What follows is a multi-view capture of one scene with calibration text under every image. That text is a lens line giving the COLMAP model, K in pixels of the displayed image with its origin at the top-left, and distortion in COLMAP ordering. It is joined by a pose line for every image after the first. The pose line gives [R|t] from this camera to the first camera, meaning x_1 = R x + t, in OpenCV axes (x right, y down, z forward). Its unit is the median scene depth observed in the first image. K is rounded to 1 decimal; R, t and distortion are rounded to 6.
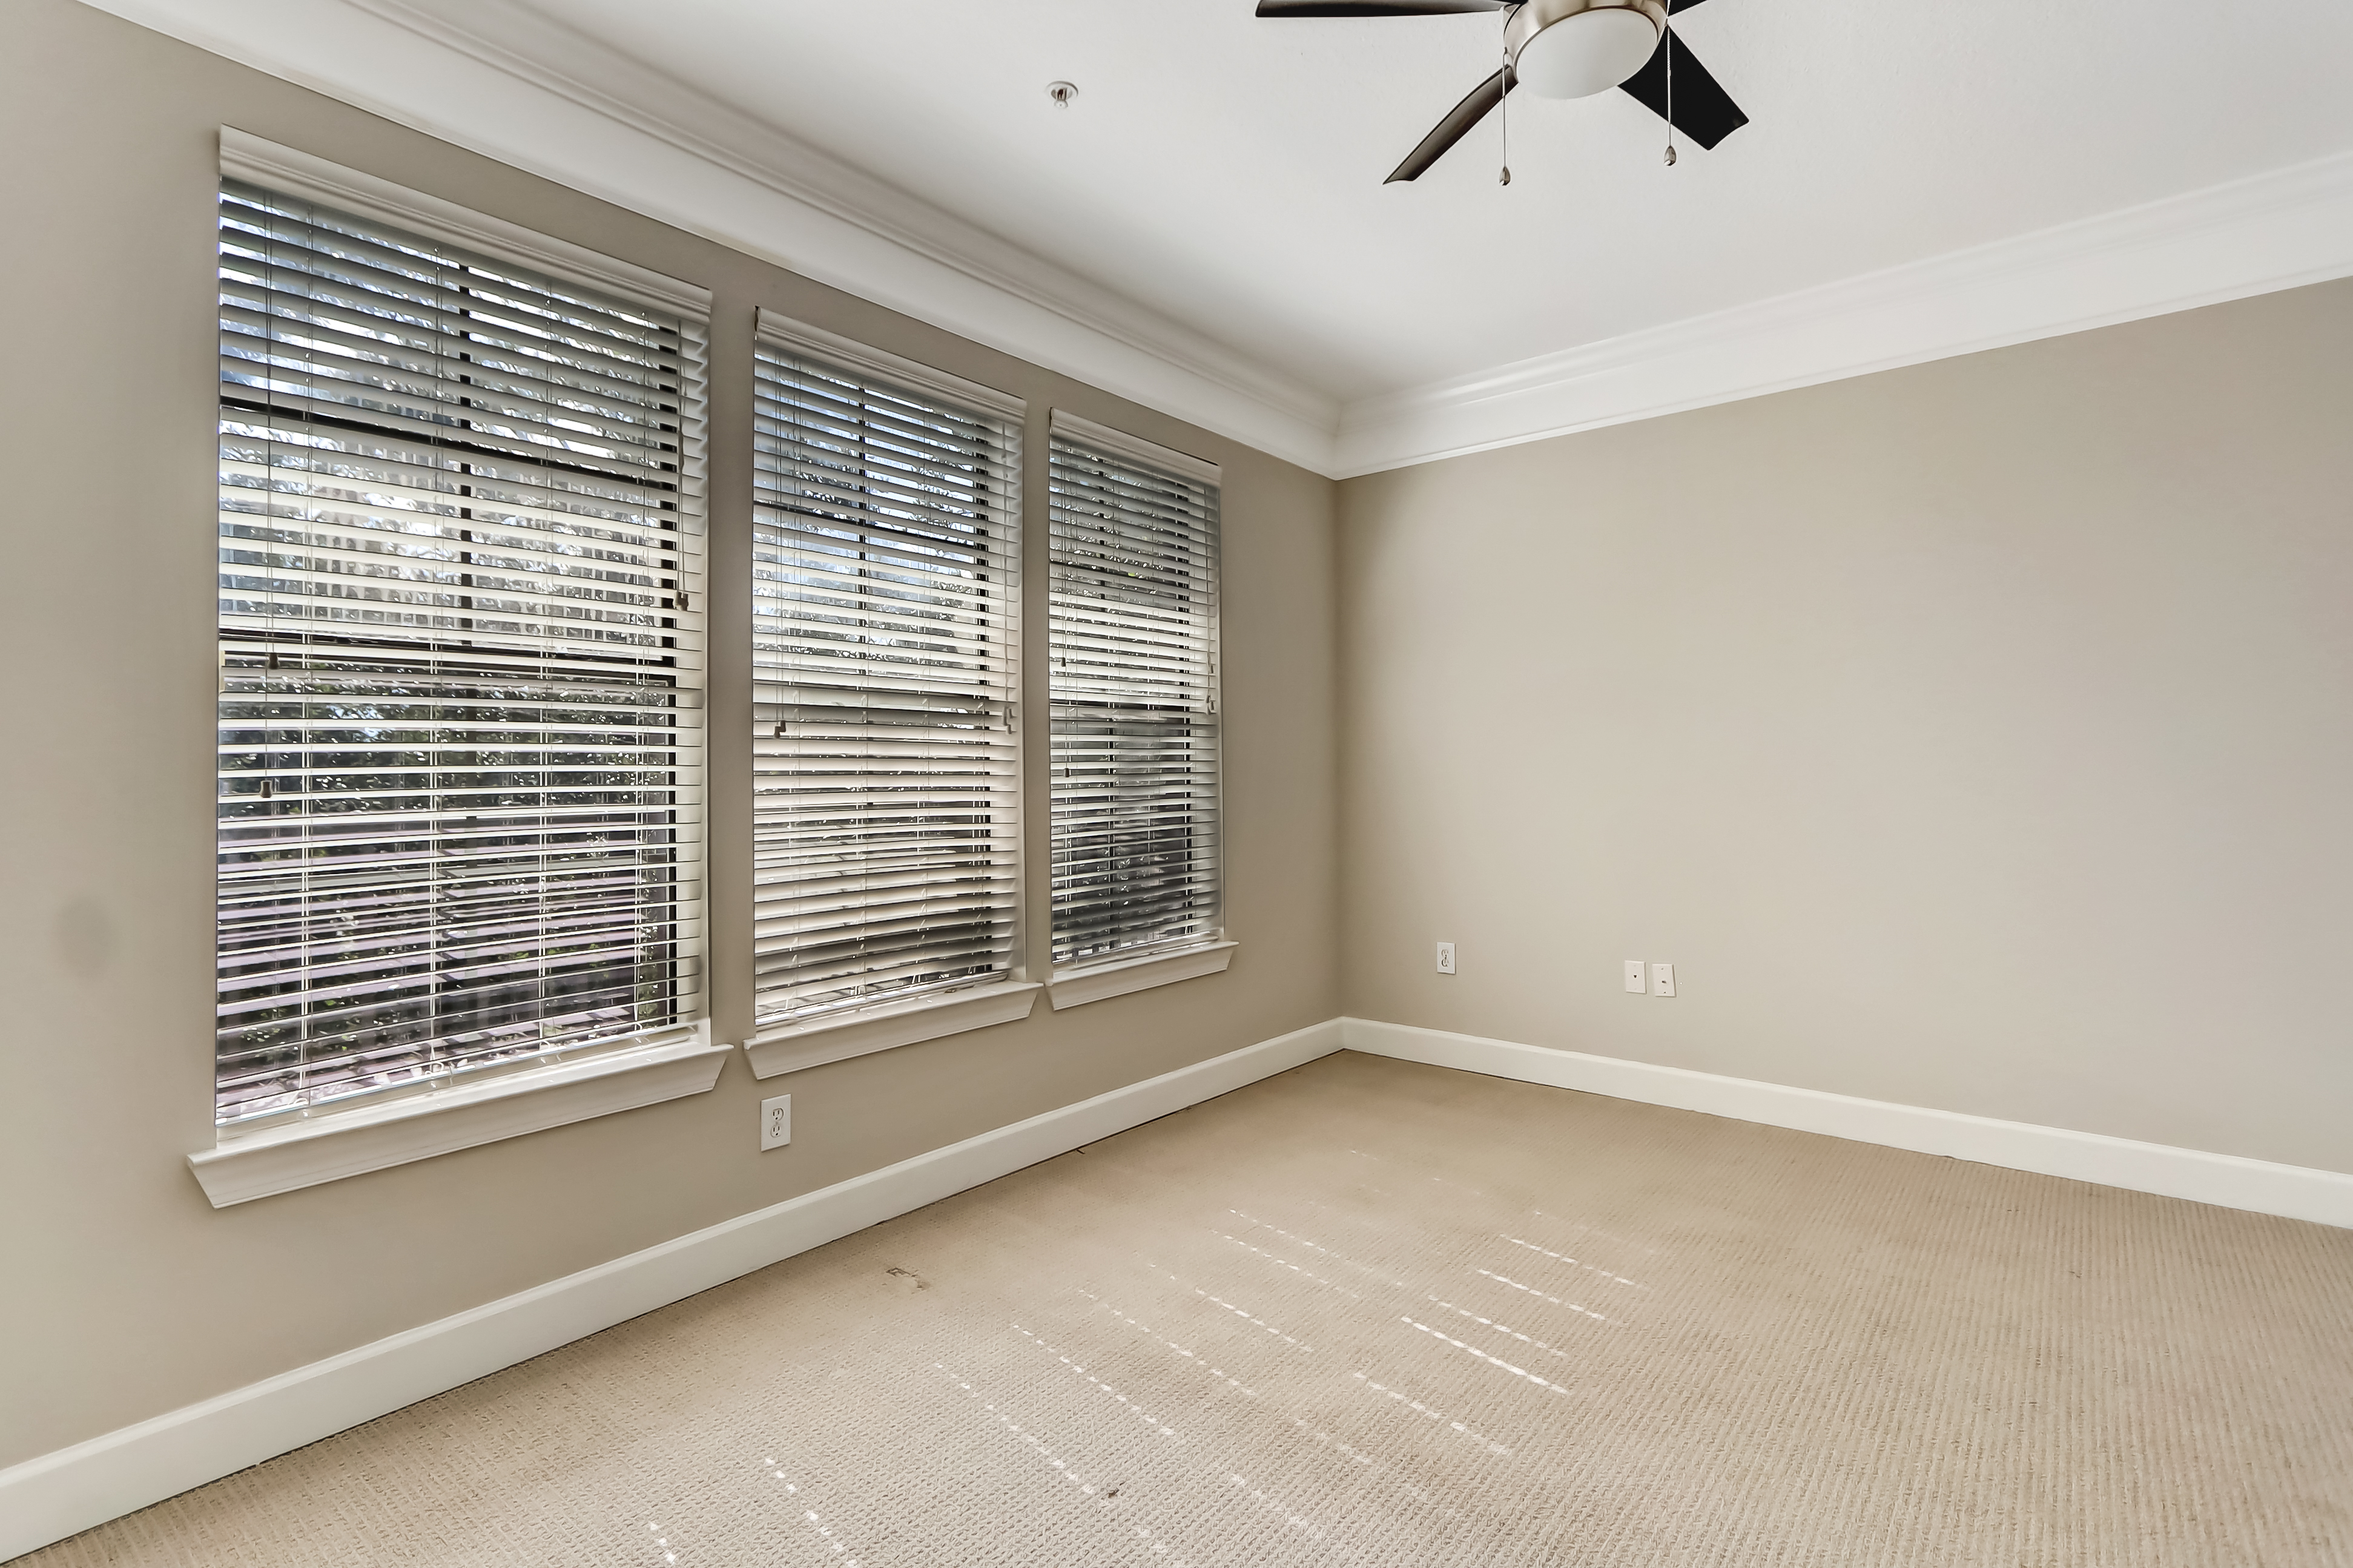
lens RADIAL K [[1094.9, 0, 1171.2], [0, 1094.9, 787.2], [0, 0, 1]] dist [0.000364, 0.000267]
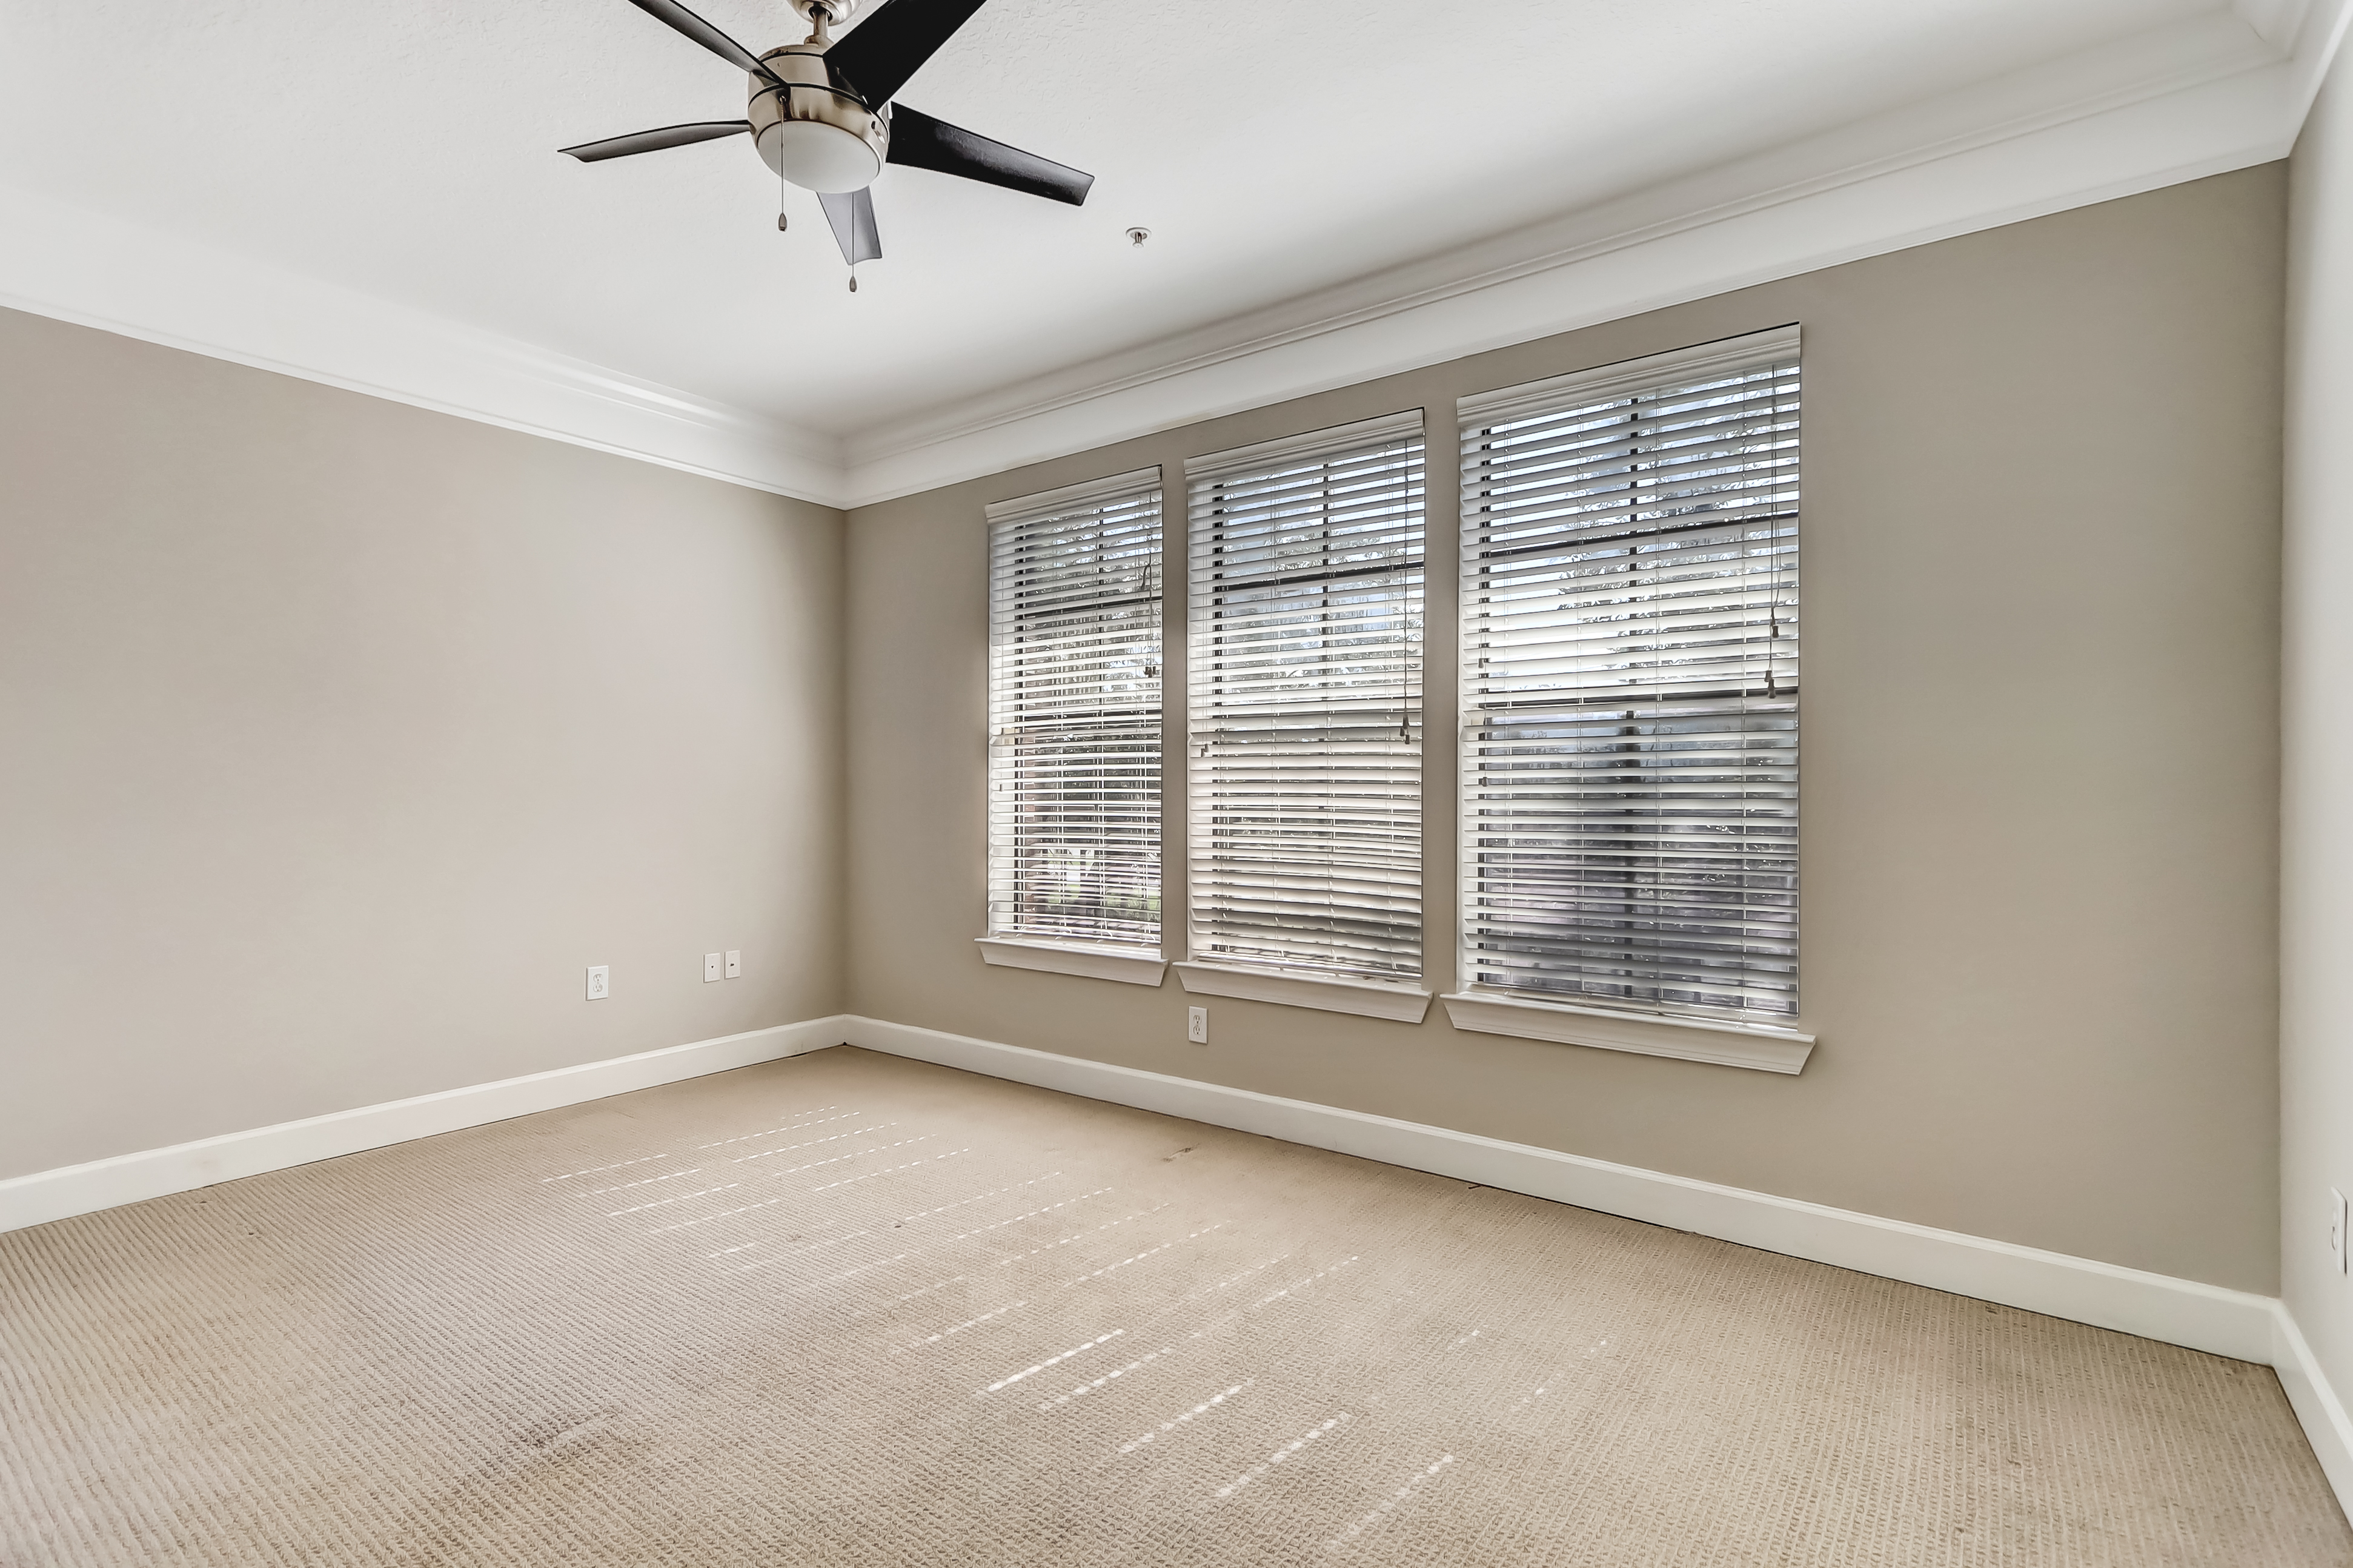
lens RADIAL K [[1094.8, 0, 1171.2], [0, 1094.8, 787.2], [0, 0, 1]] dist [0.000364, 0.000267]
pose [[0.066071, 0.011877, -0.997744, 0.900261], [-0.011114, 0.999876, 0.011166, -0.017761], [0.997753, 0.010351, 0.066194, 0.733137]]
